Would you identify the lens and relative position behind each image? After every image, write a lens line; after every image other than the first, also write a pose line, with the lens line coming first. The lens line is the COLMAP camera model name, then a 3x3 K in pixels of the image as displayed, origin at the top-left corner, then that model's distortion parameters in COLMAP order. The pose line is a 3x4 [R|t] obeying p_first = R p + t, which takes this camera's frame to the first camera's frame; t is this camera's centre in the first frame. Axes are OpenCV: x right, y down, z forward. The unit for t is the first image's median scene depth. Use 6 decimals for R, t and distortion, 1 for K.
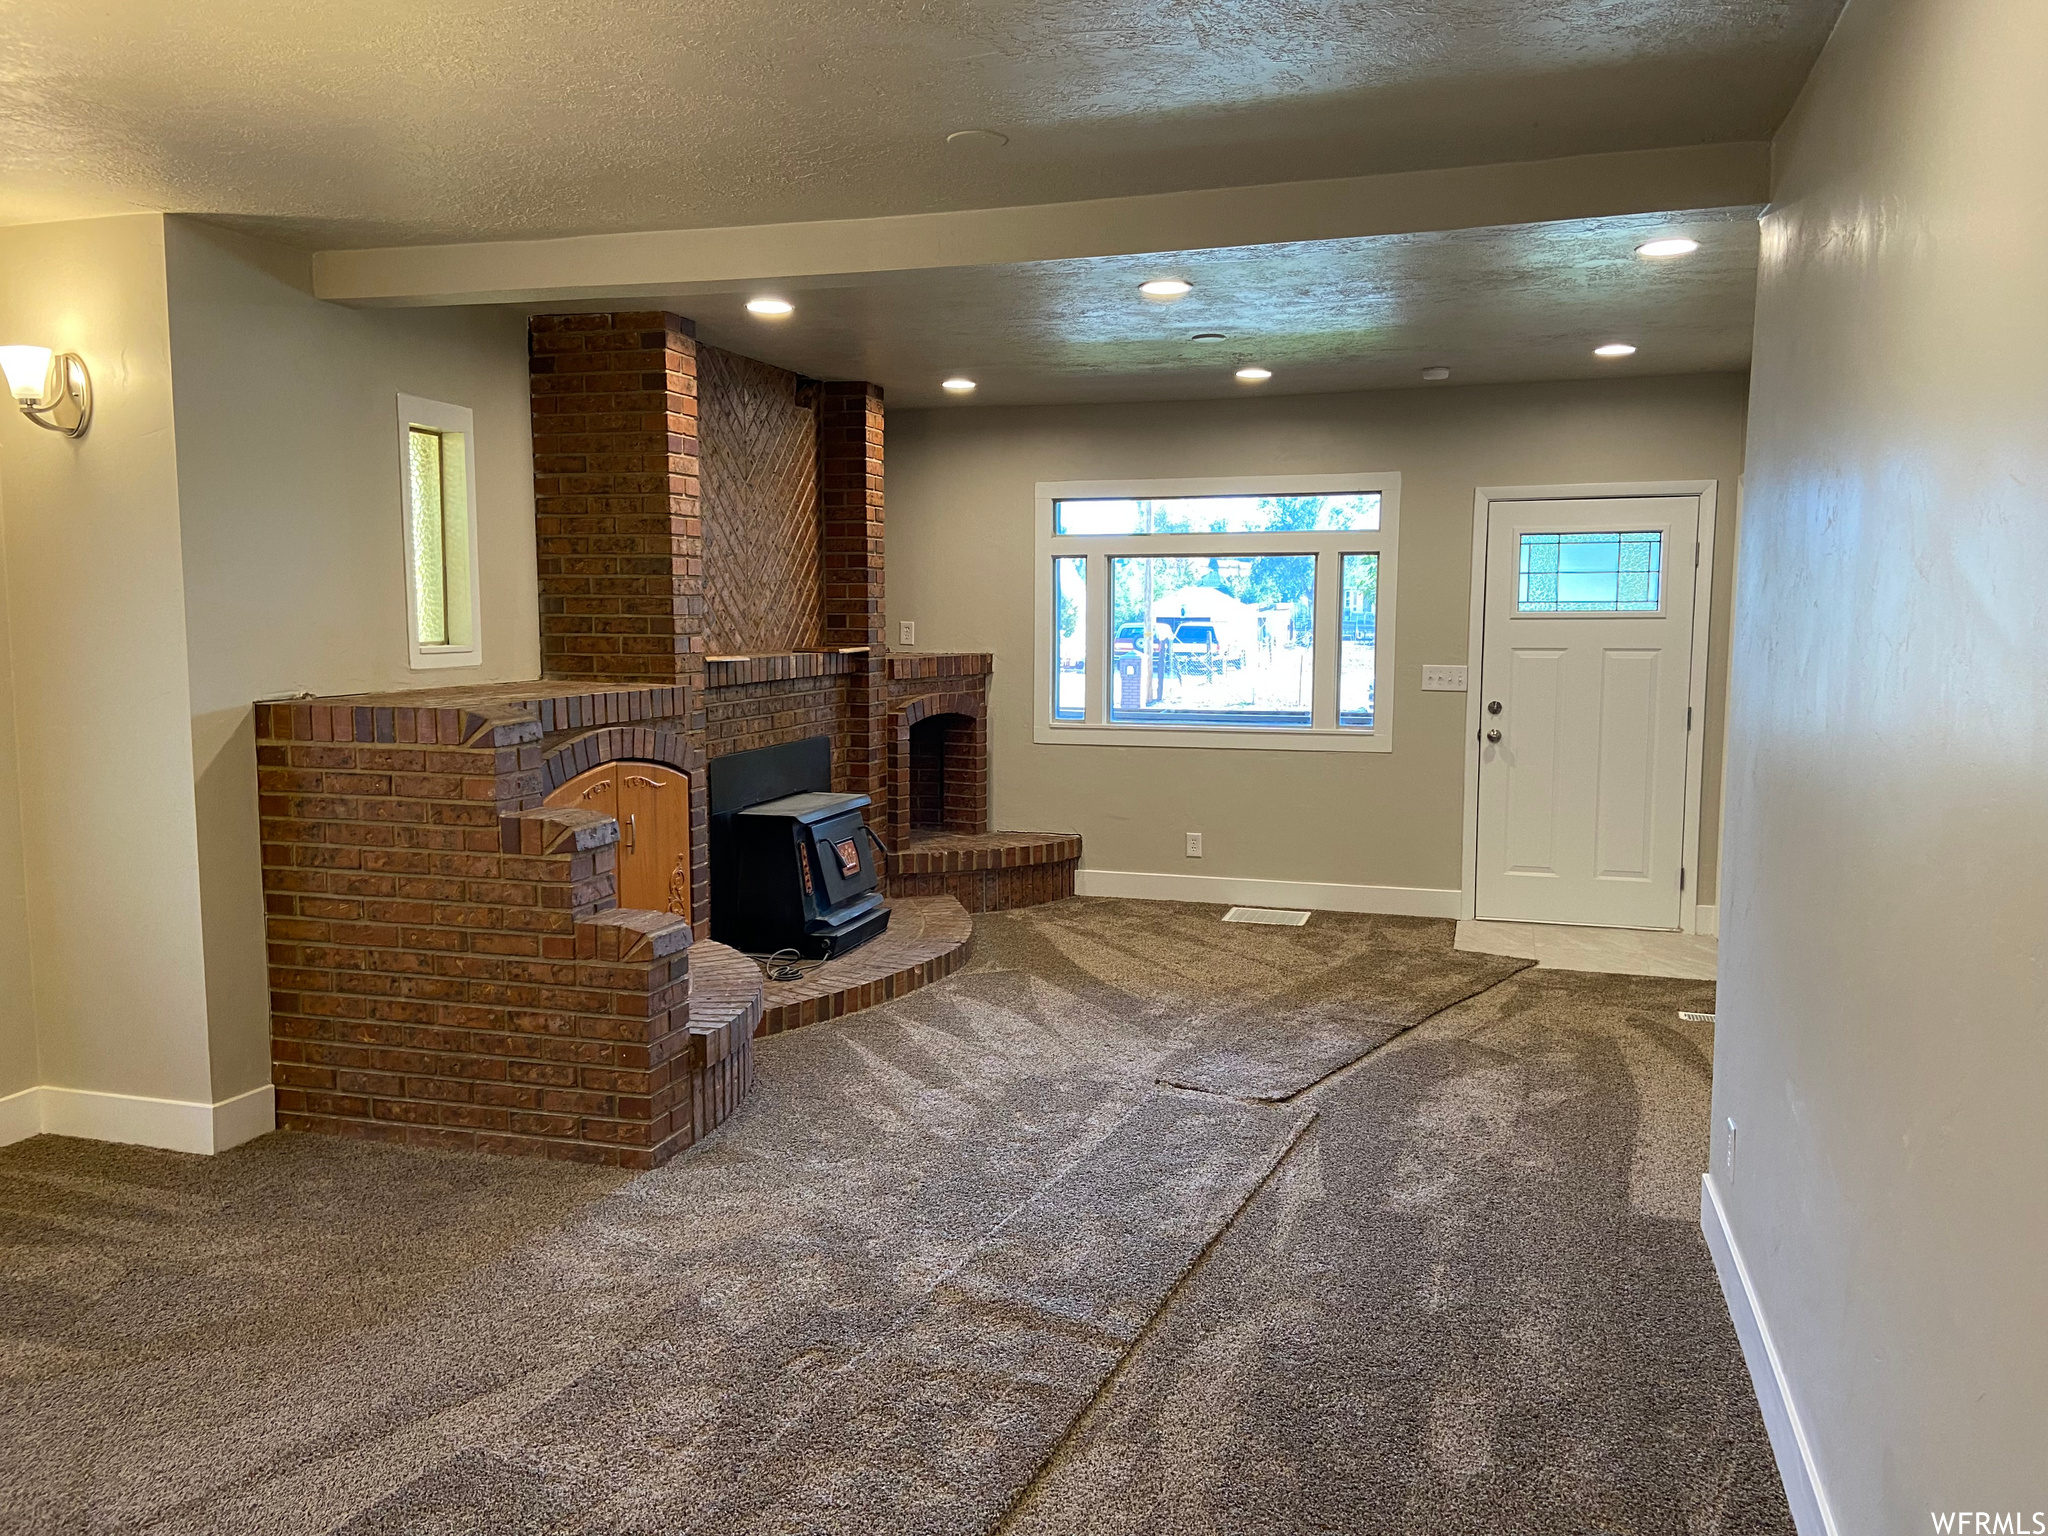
lens RADIAL K [[1534.5, 0, 1023.7], [0, 1534.5, 770.3], [0, 0, 1]] dist [0.002041, -0.001049]
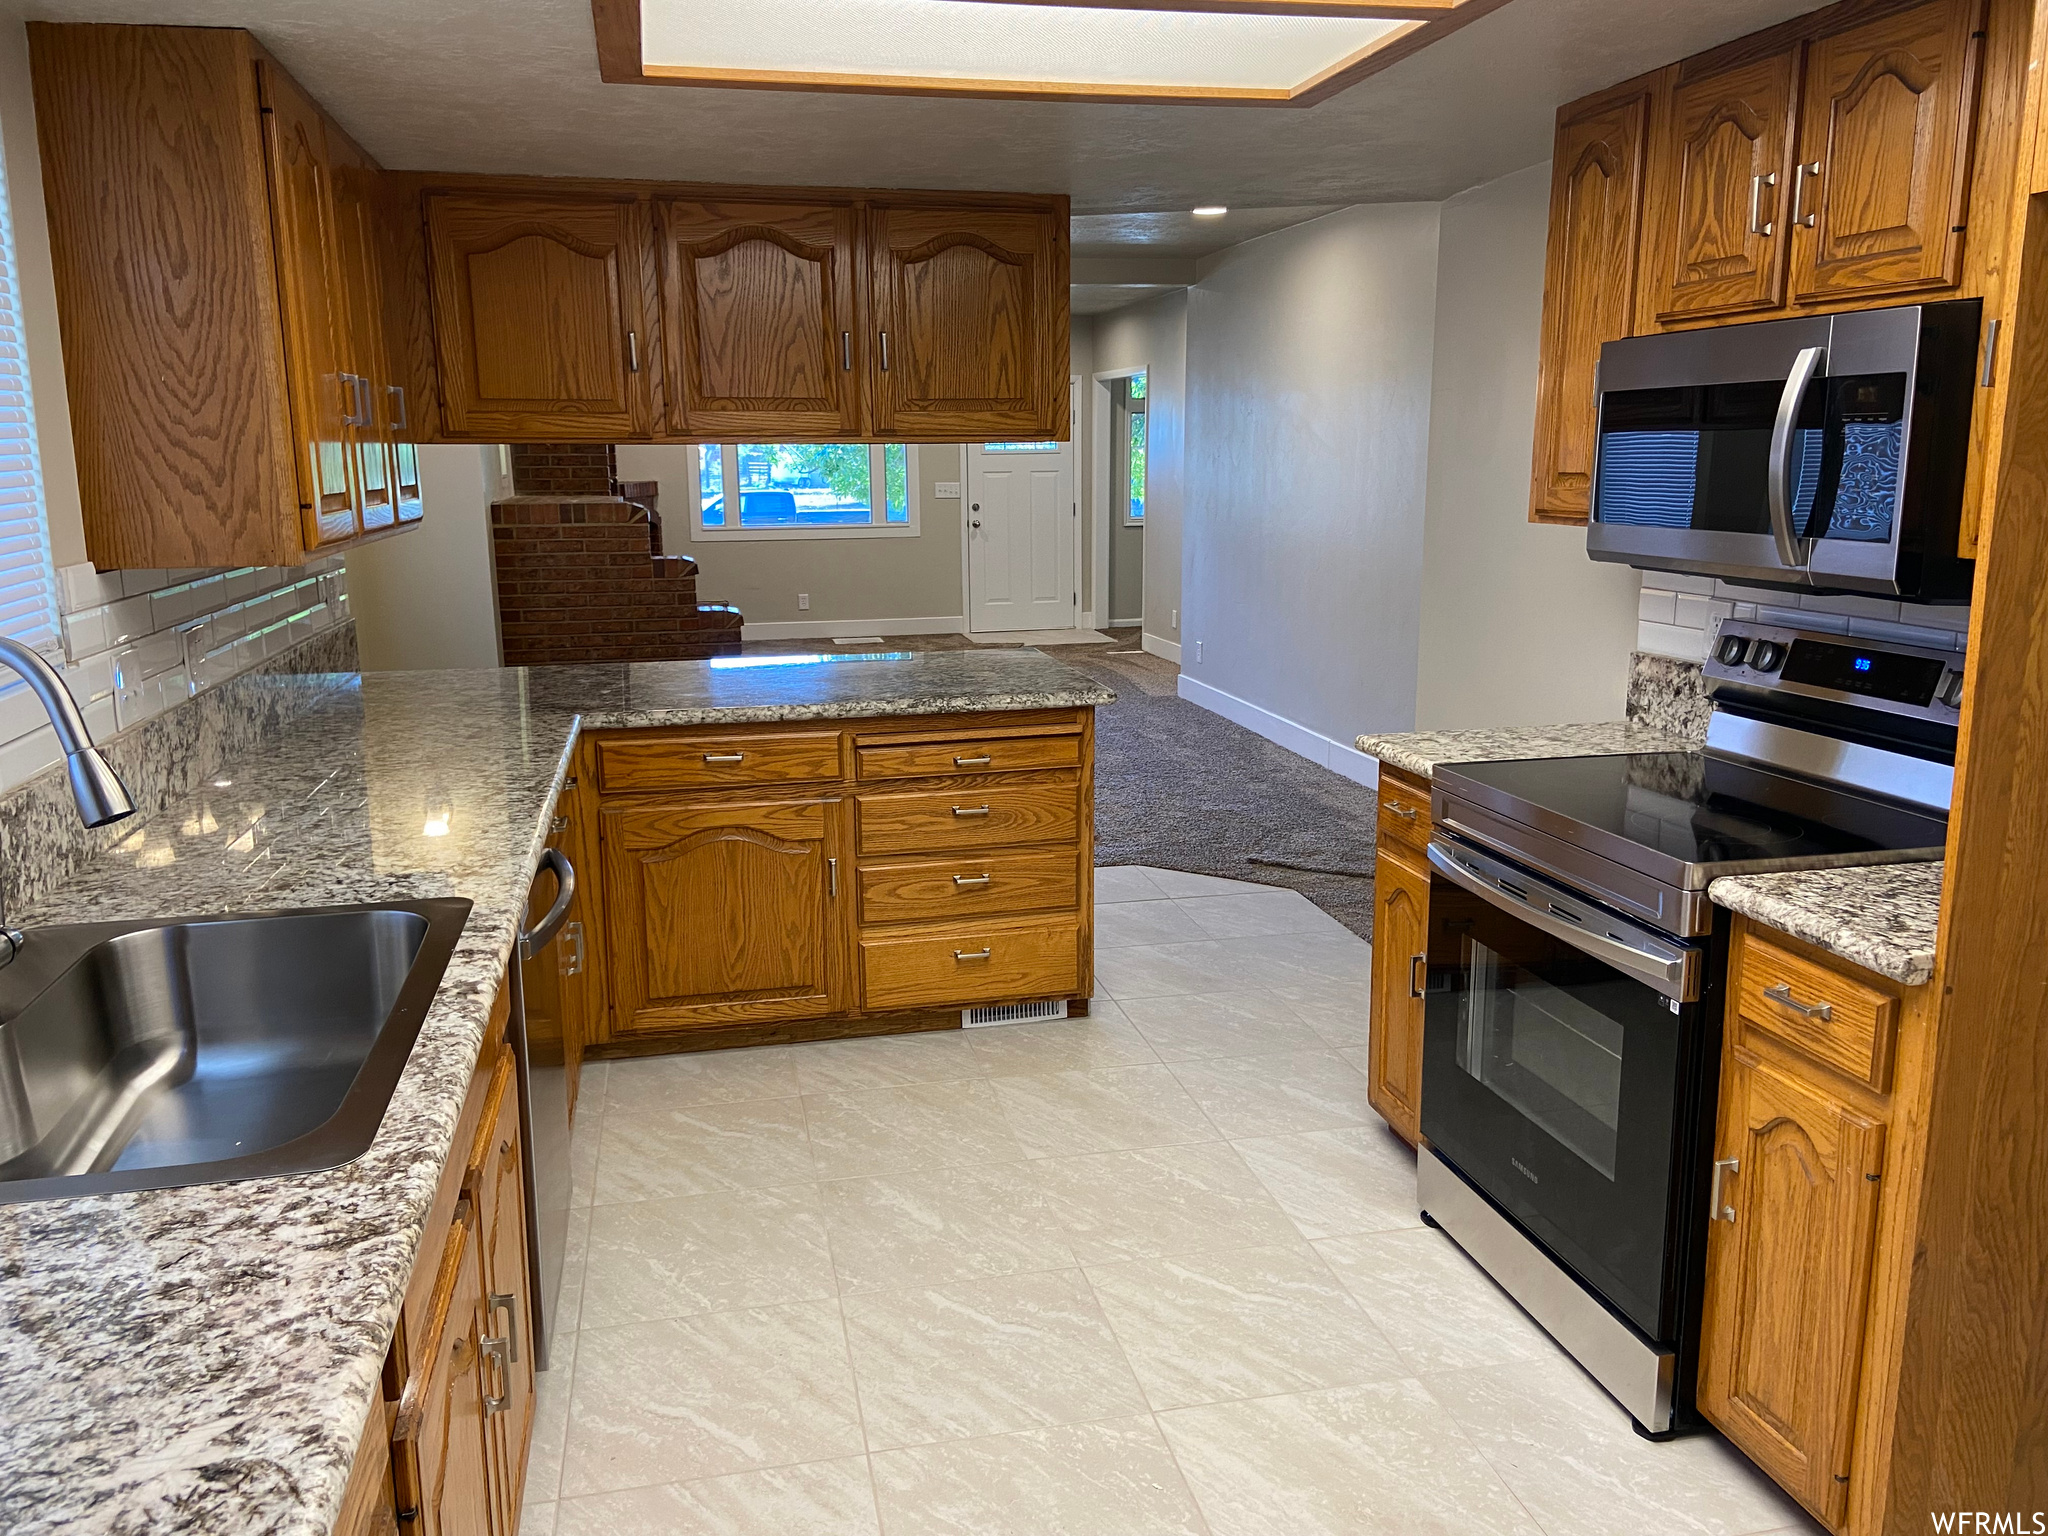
lens RADIAL K [[1534.5, 0, 1019.8], [0, 1534.5, 759.3], [0, 0, 1]] dist [0.002041, -0.001049]
pose [[0.861446, -0.102882, 0.497320, -0.893329], [0.055353, 0.992452, 0.109429, 0.090702], [-0.504824, -0.066739, 0.860638, -0.885053]]
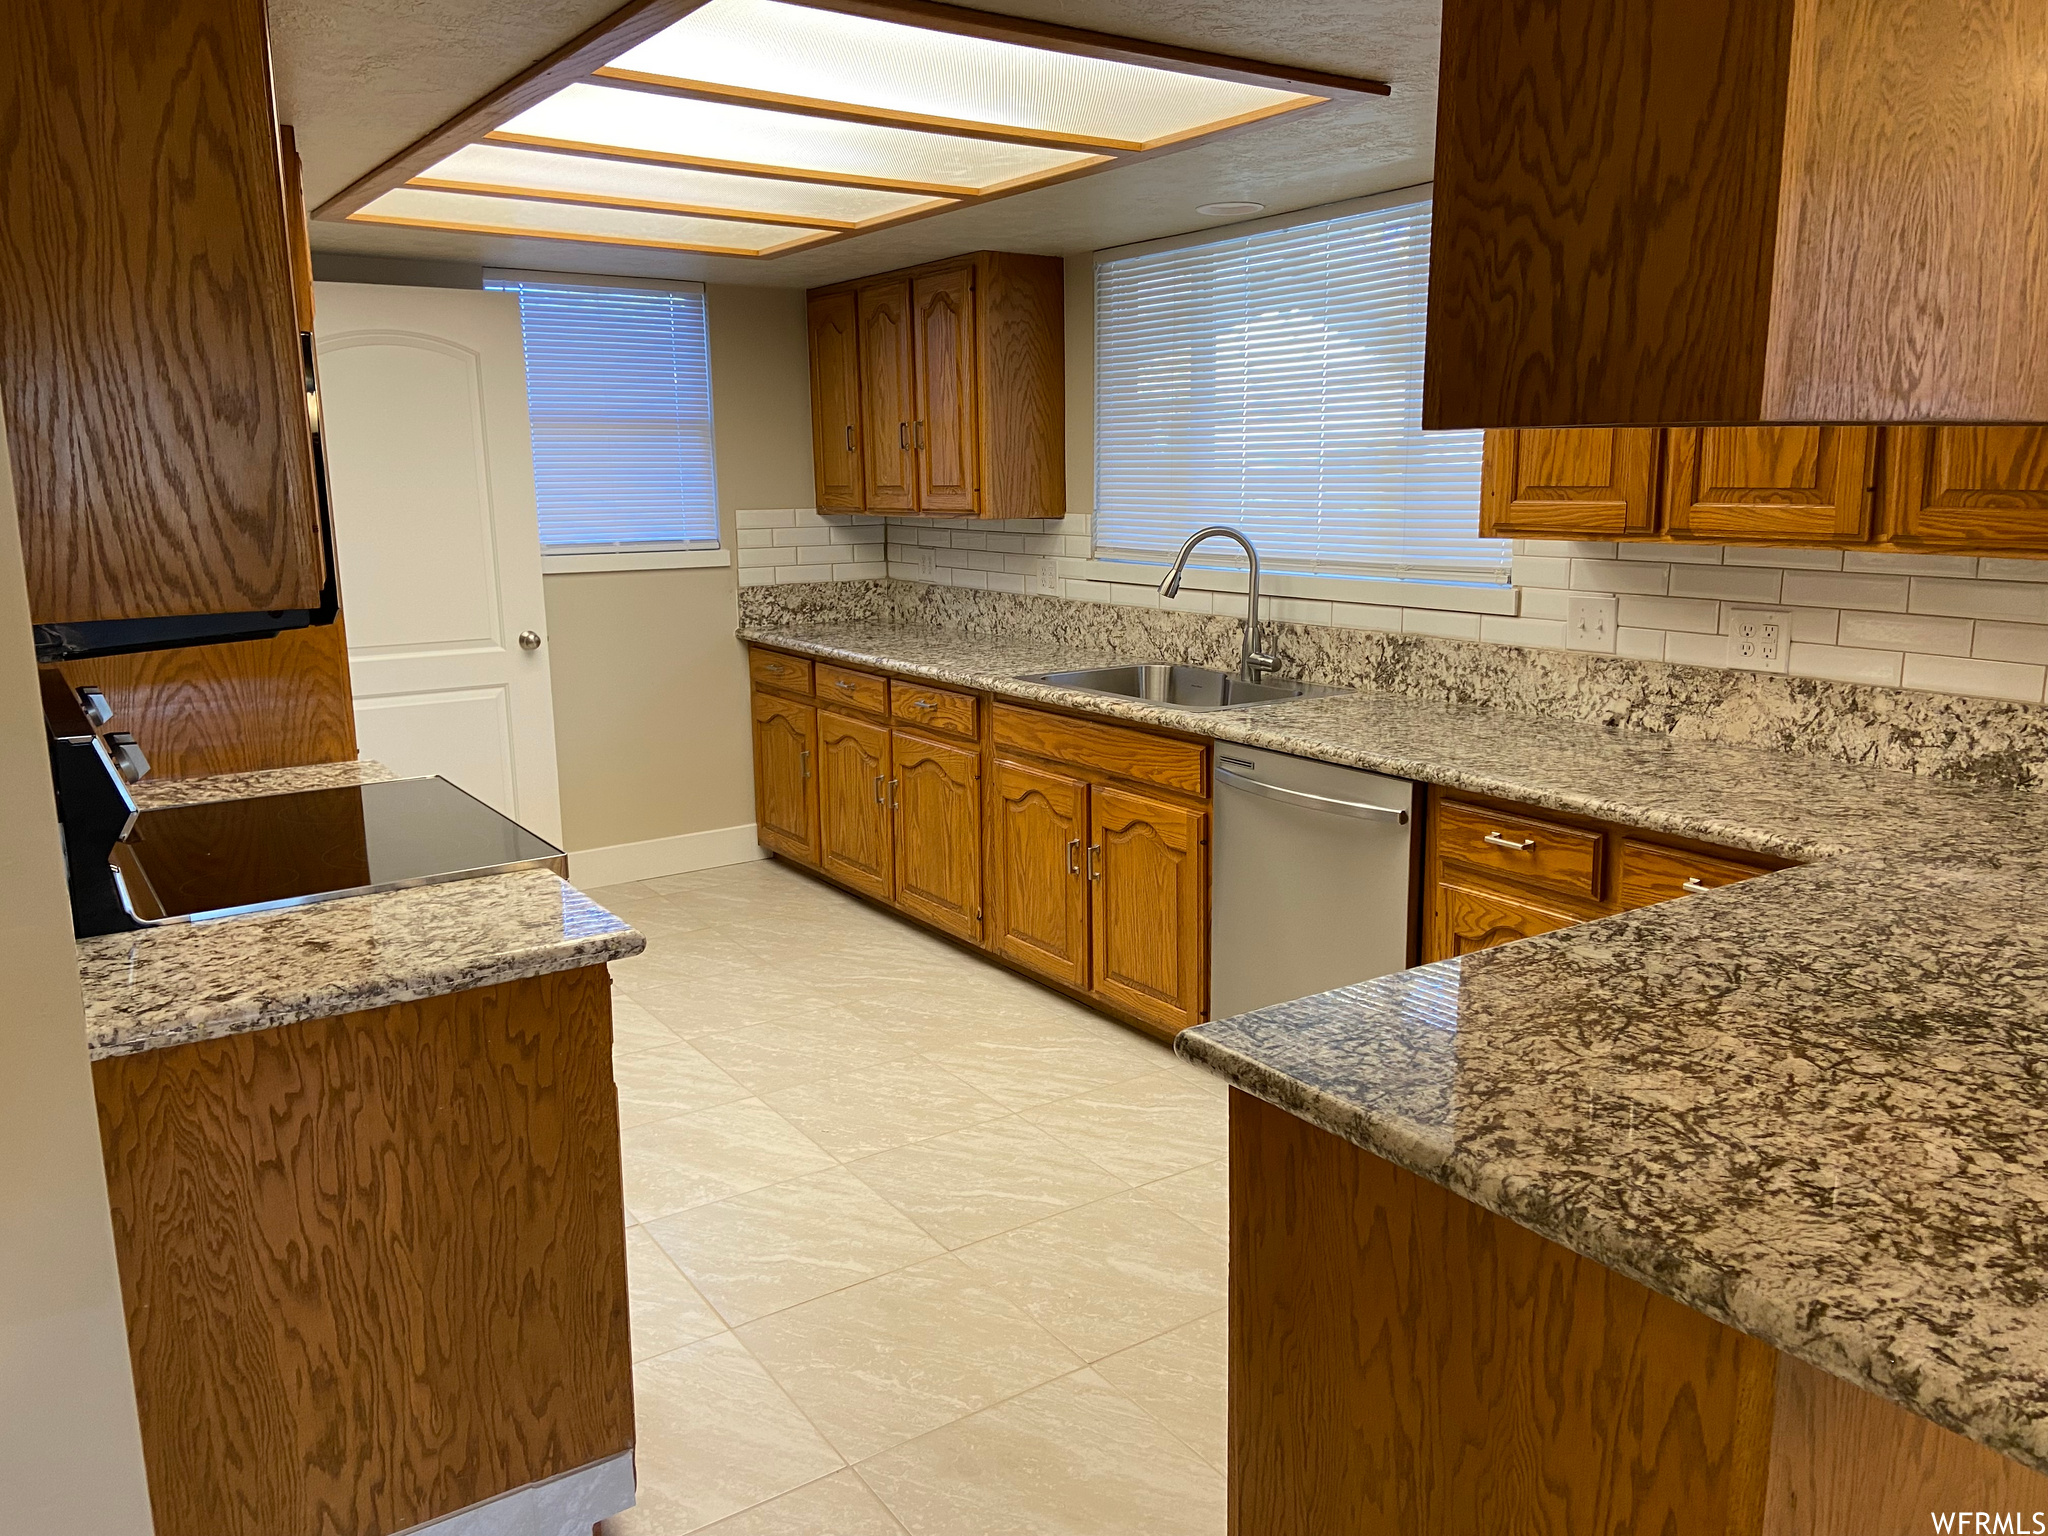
lens RADIAL K [[1534.5, 0, 1020.7], [0, 1534.5, 772.0], [0, 0, 1]] dist [0.002041, -0.001049]
pose [[-0.619930, 0.166660, -0.766753, 0.656461], [-0.062708, 0.963534, 0.260133, -0.092891], [0.782147, 0.209346, -0.586873, 0.907383]]
